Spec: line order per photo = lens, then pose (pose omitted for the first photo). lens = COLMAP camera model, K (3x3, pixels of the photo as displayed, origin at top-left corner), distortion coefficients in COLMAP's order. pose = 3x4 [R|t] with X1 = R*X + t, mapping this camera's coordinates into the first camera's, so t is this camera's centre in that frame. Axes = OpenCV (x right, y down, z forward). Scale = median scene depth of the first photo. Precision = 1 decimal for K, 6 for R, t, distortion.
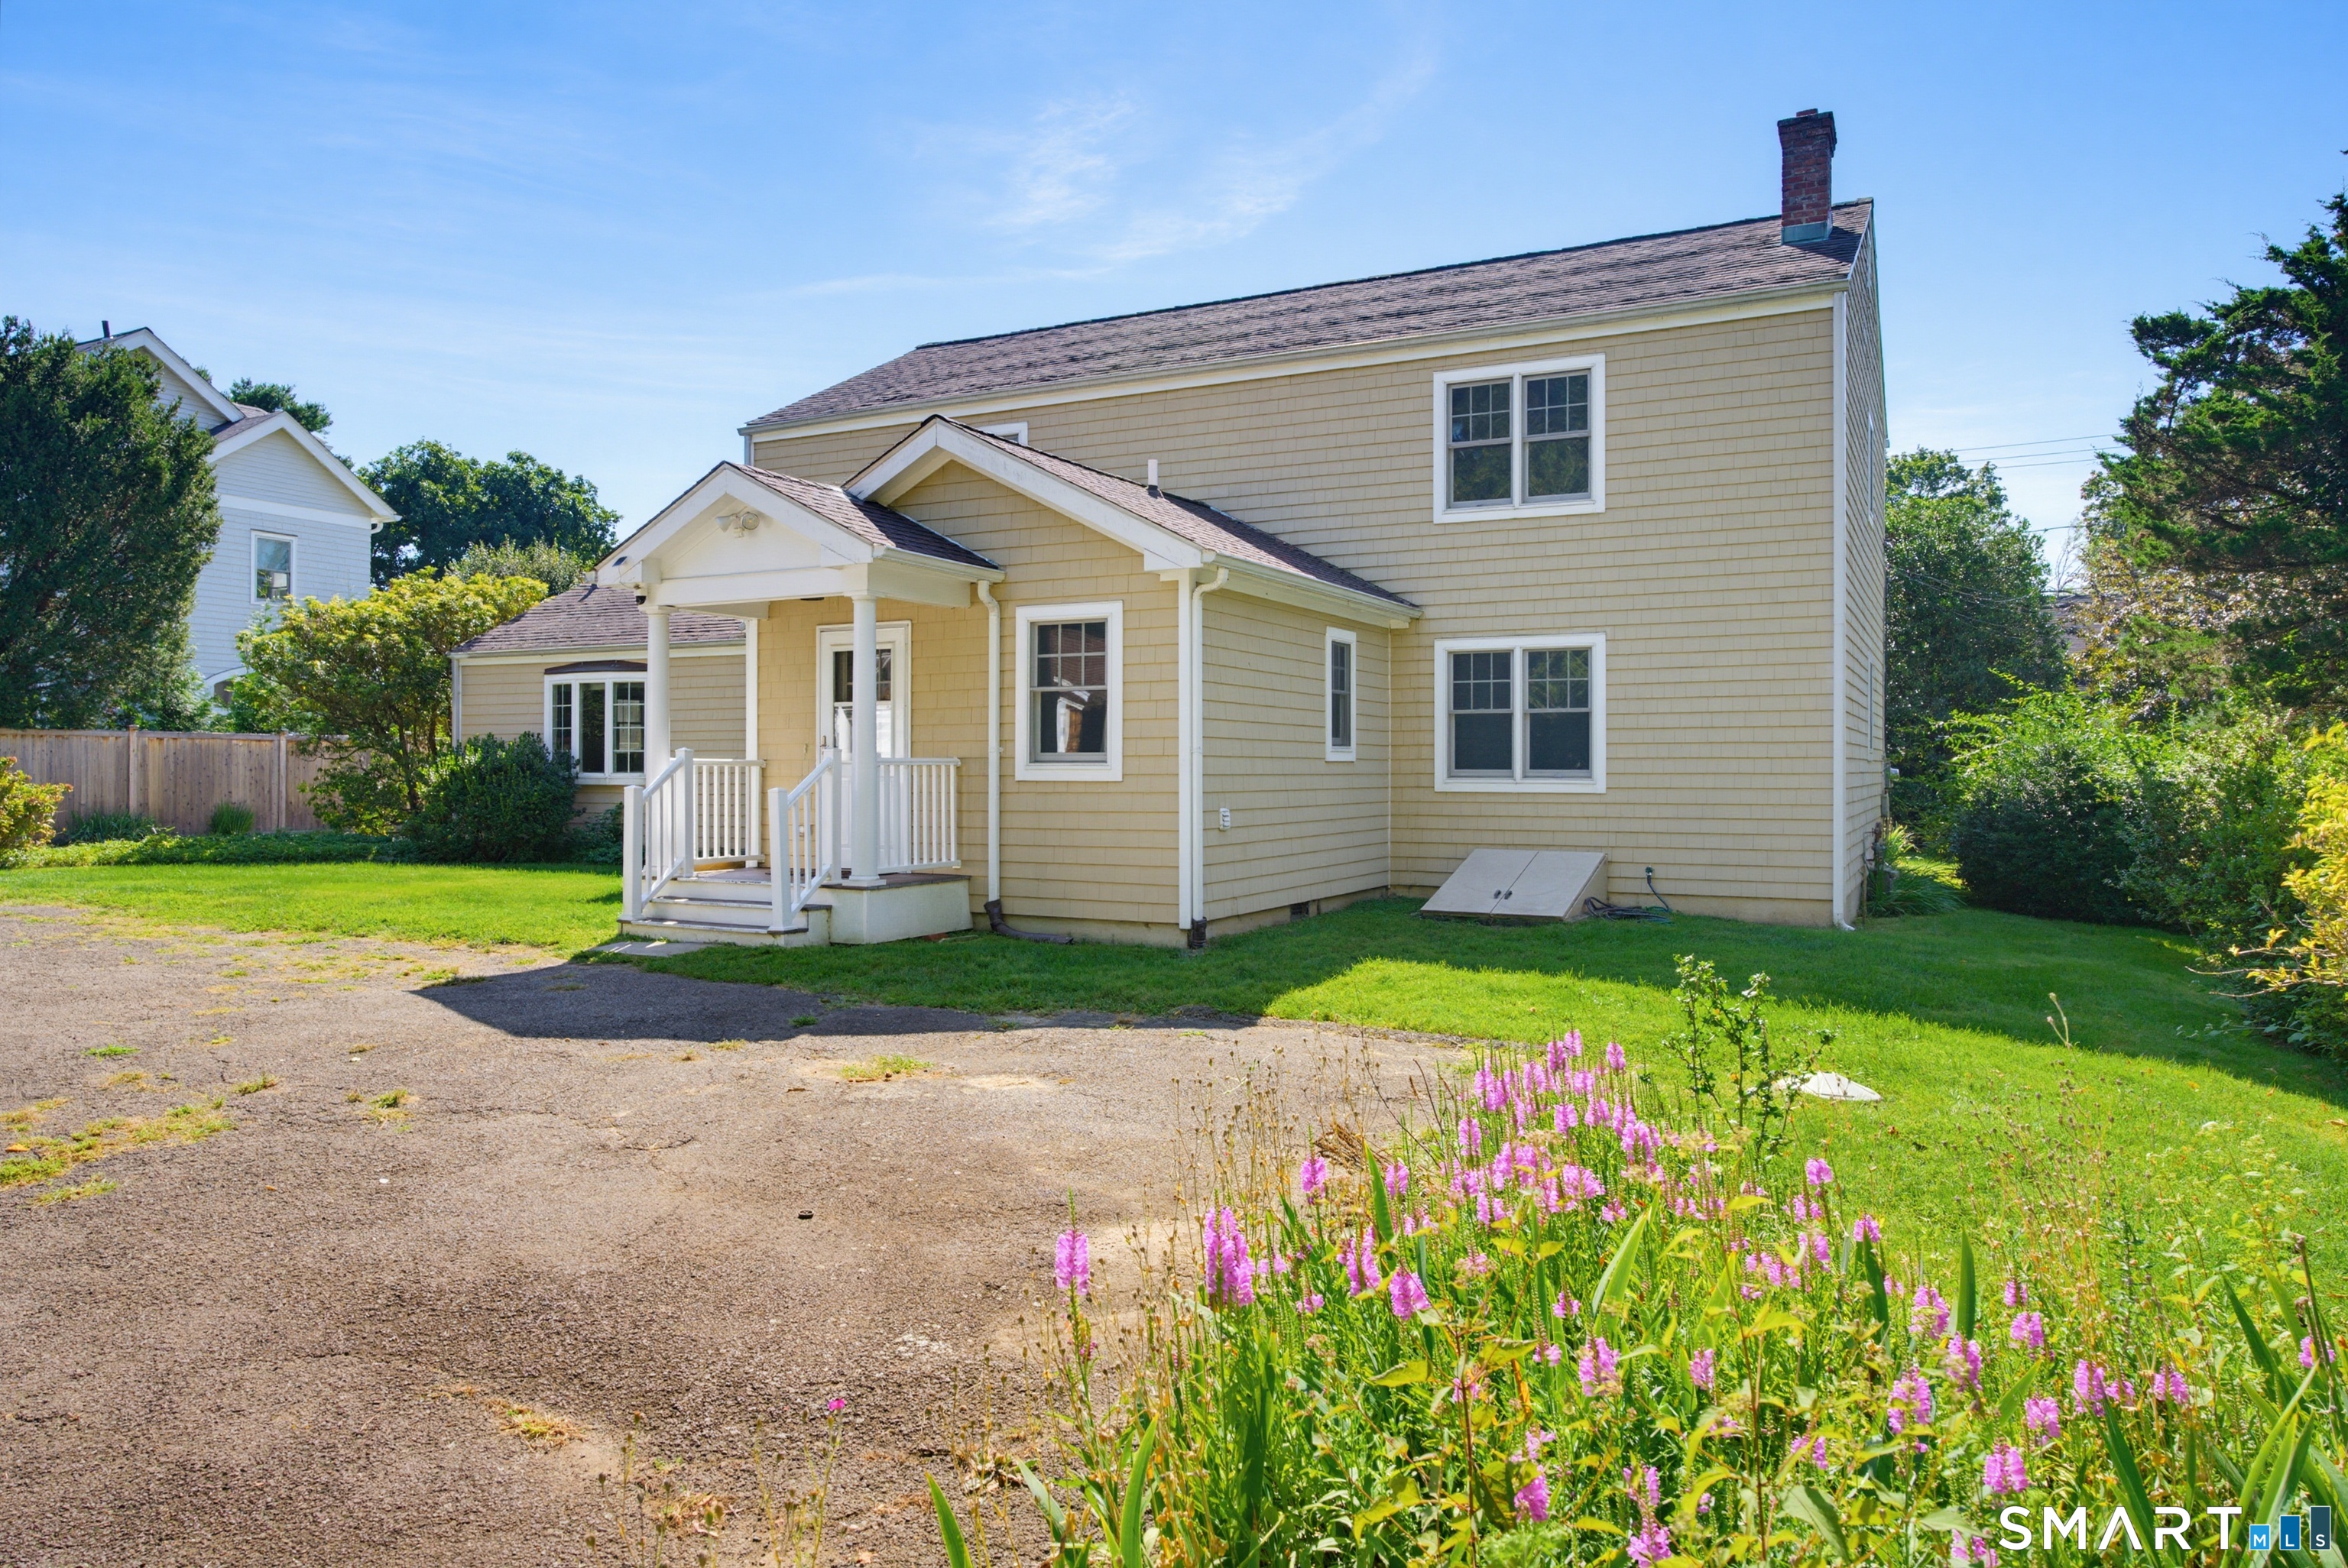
lens RADIAL K [[1548.1, 0, 1130.4], [0, 1548.1, 720.3], [0, 0, 1]] dist [-0.021194, 0.010594]
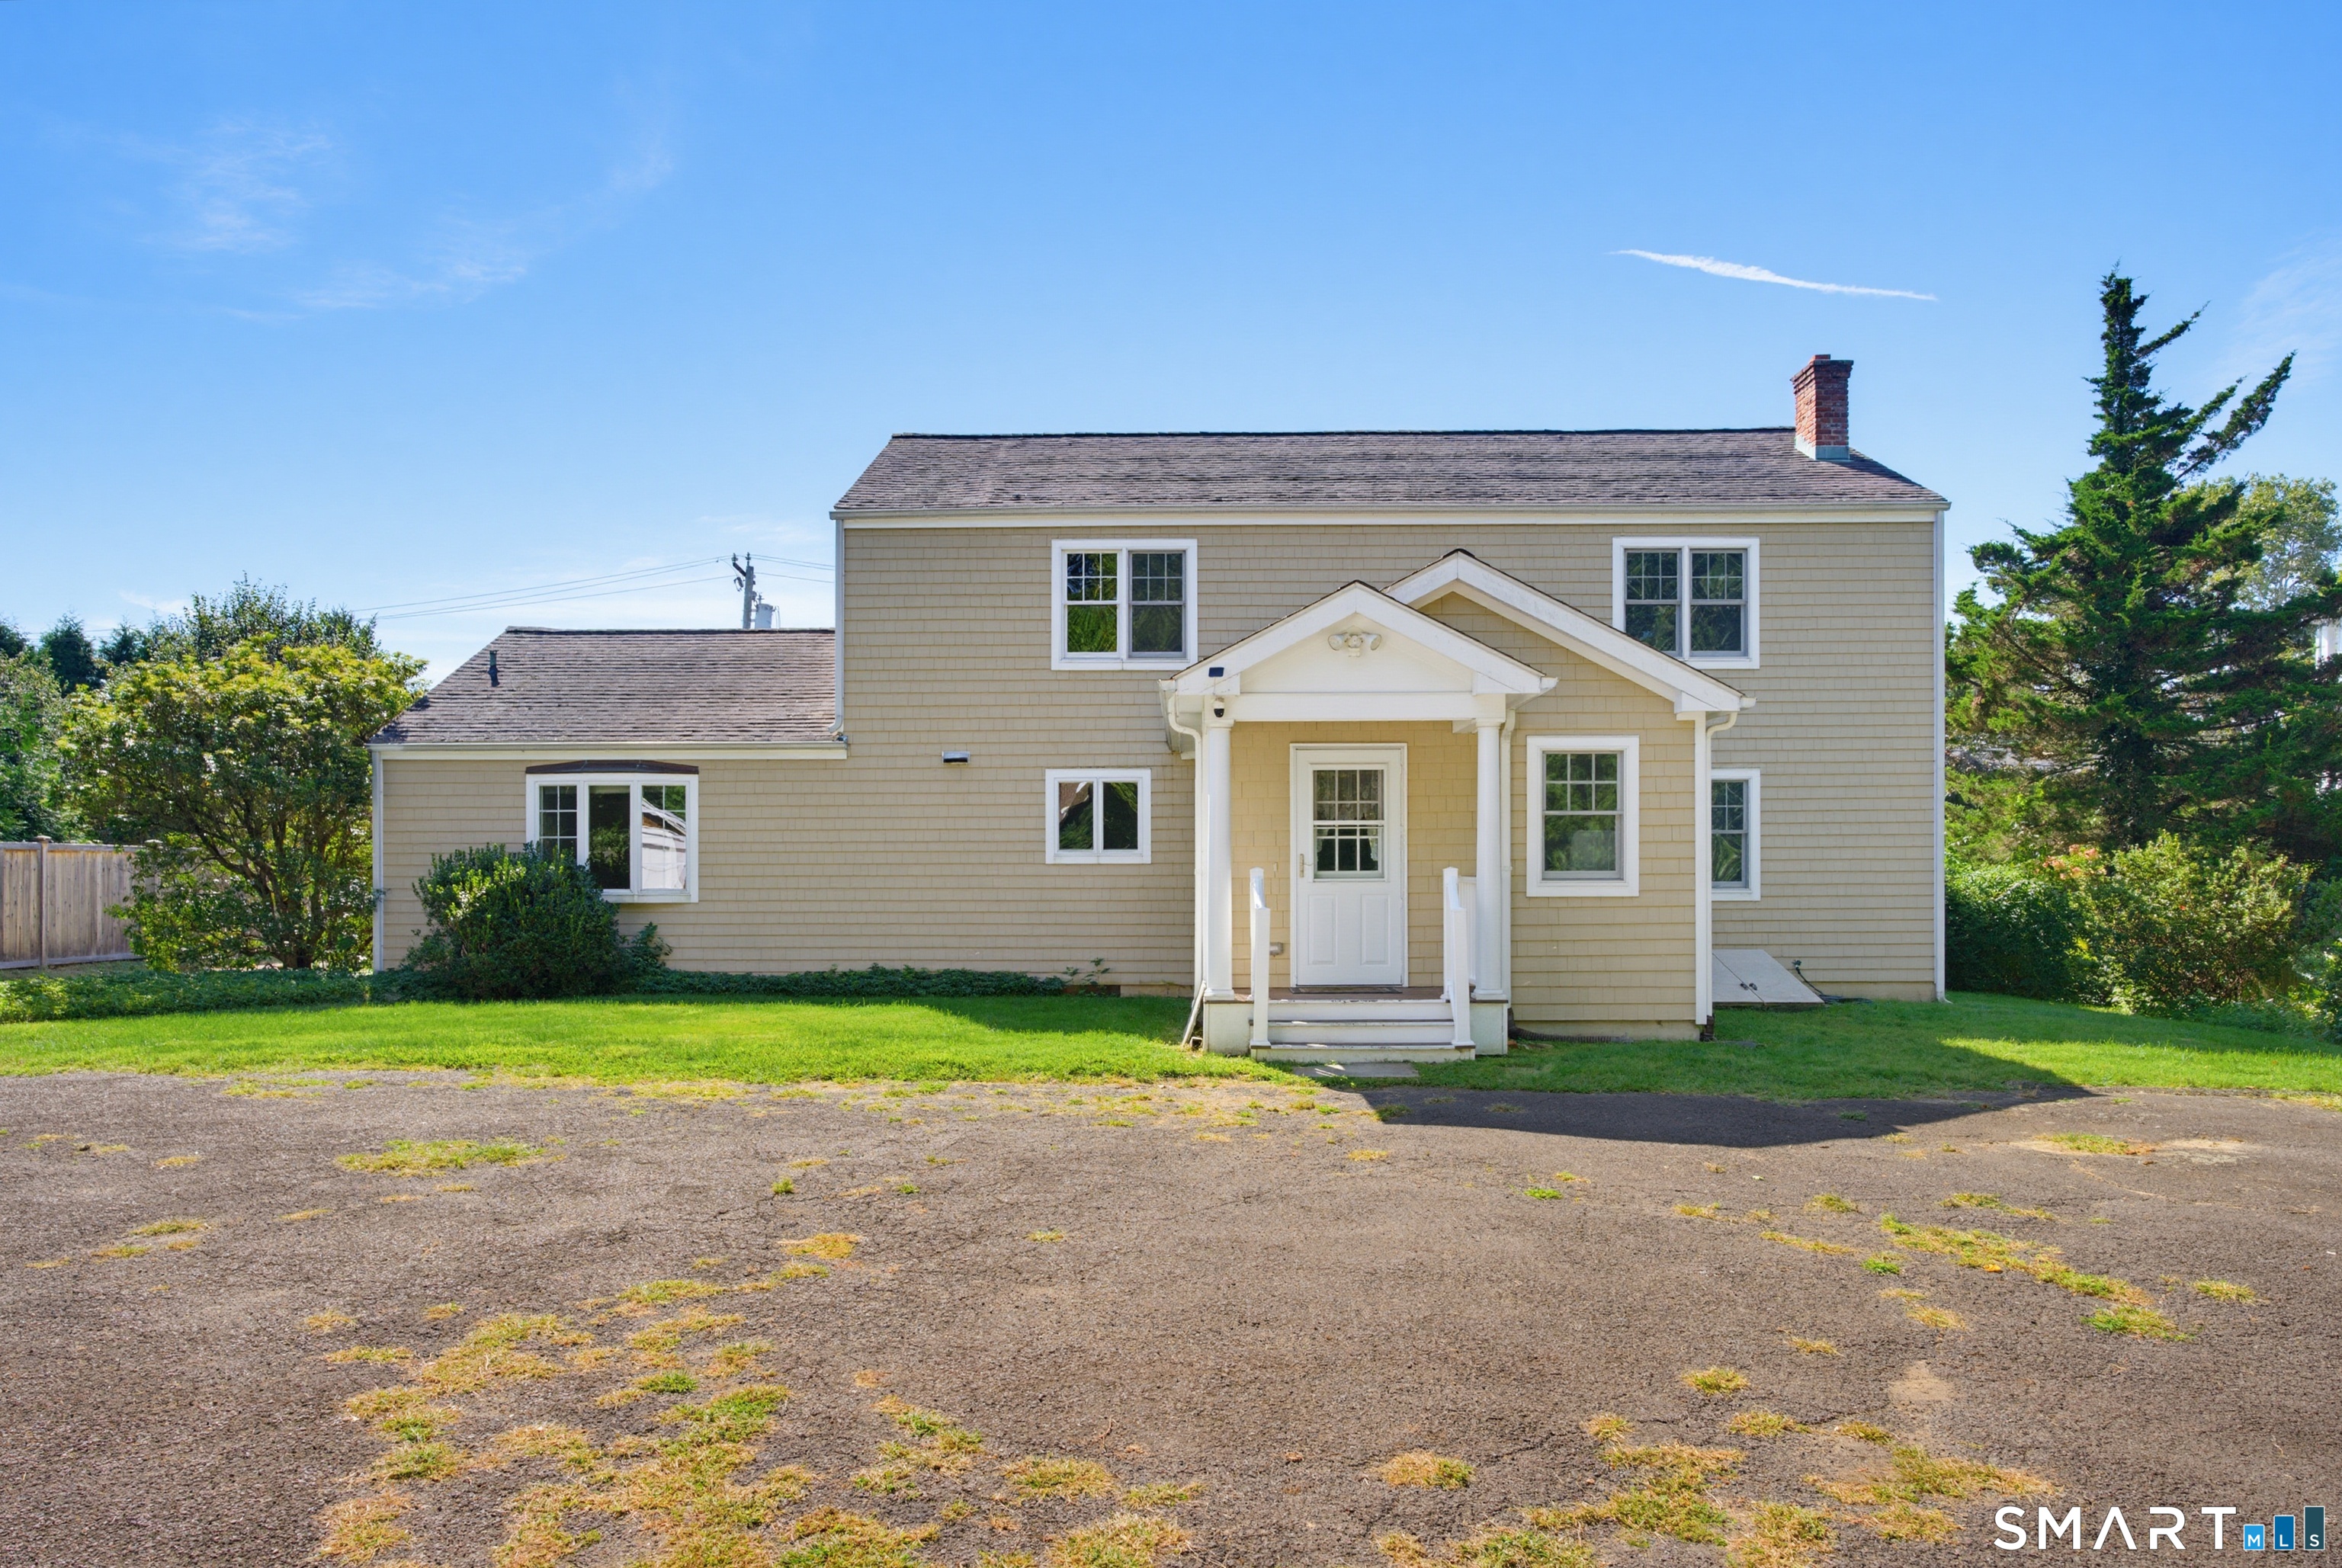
lens RADIAL K [[1544.2, 0, 1134.0], [0, 1544.2, 851.2], [0, 0, 1]] dist [-0.021194, 0.010594]
pose [[0.894792, 0.002085, 0.446479, -0.670327], [-0.010162, 0.999825, 0.015697, -0.005742], [-0.446368, -0.018583, 0.894656, 0.134996]]
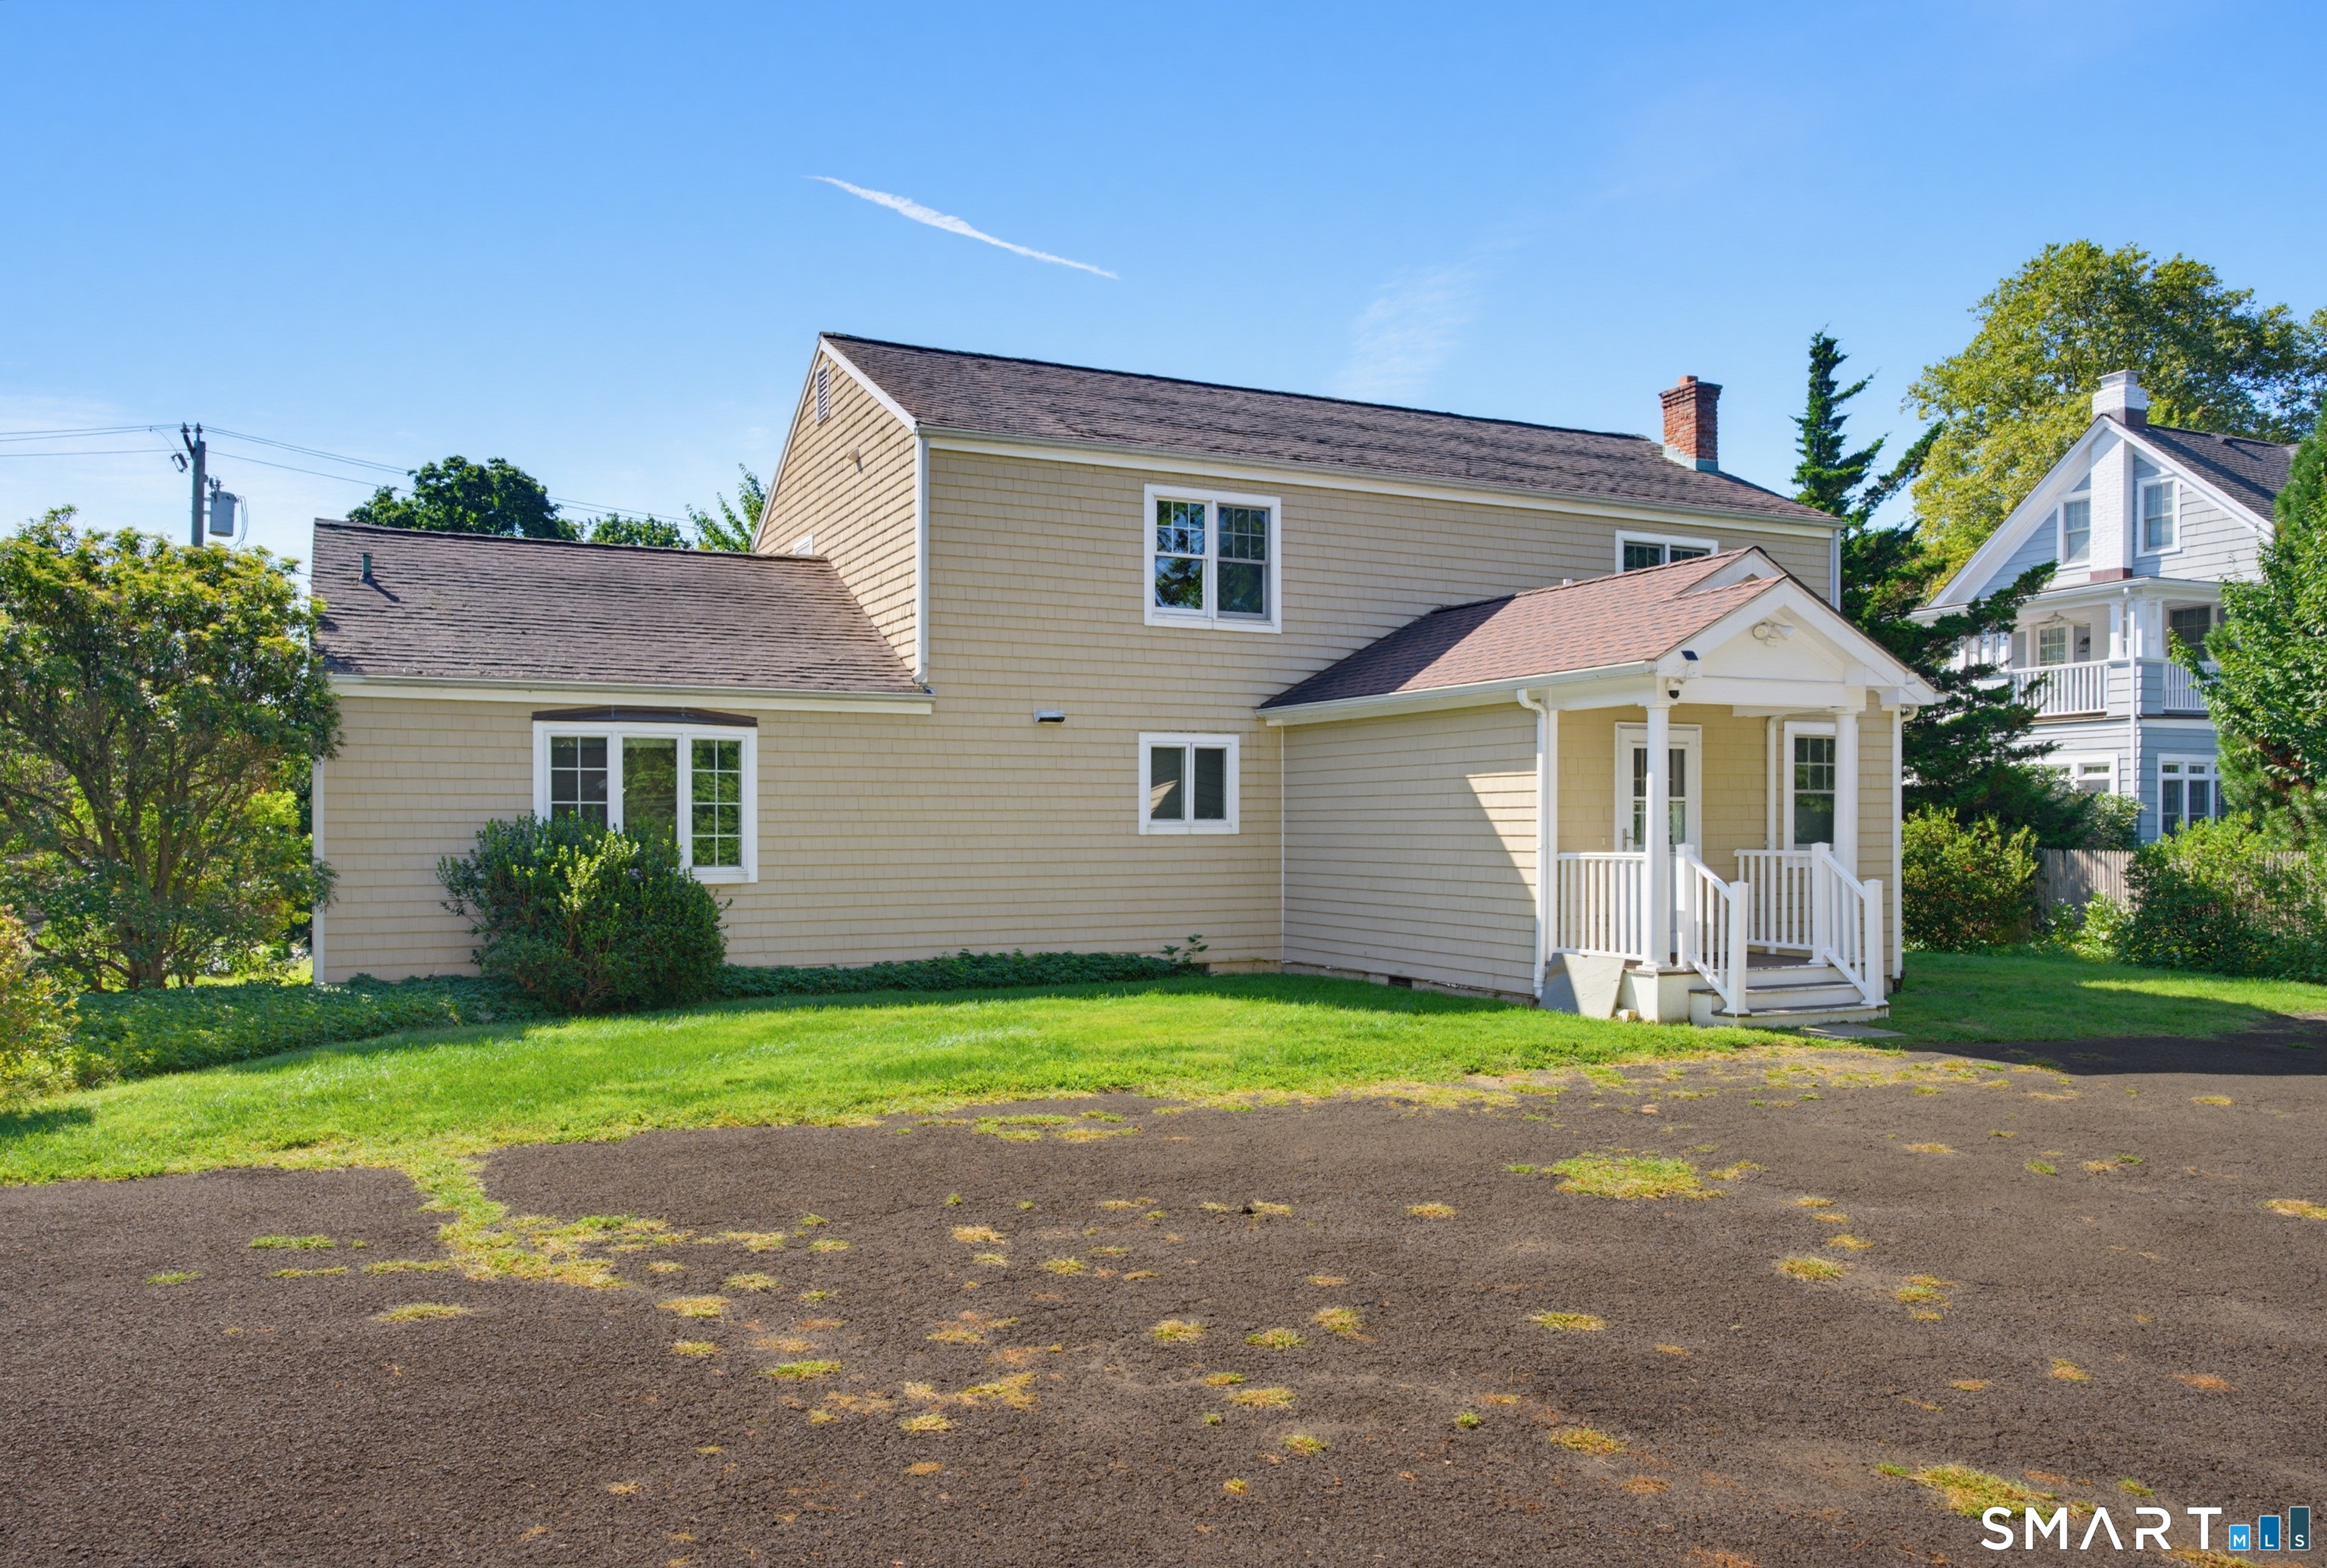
lens RADIAL K [[1655.6, 0, 1132.8], [0, 1655.6, 831.4], [0, 0, 1]] dist [-0.007532, -0.001694]
pose [[0.596355, -0.005567, 0.802701, -1.162414], [-0.021747, 0.999497, 0.023088, -0.006263], [-0.802426, -0.031225, 0.595934, 0.542189]]
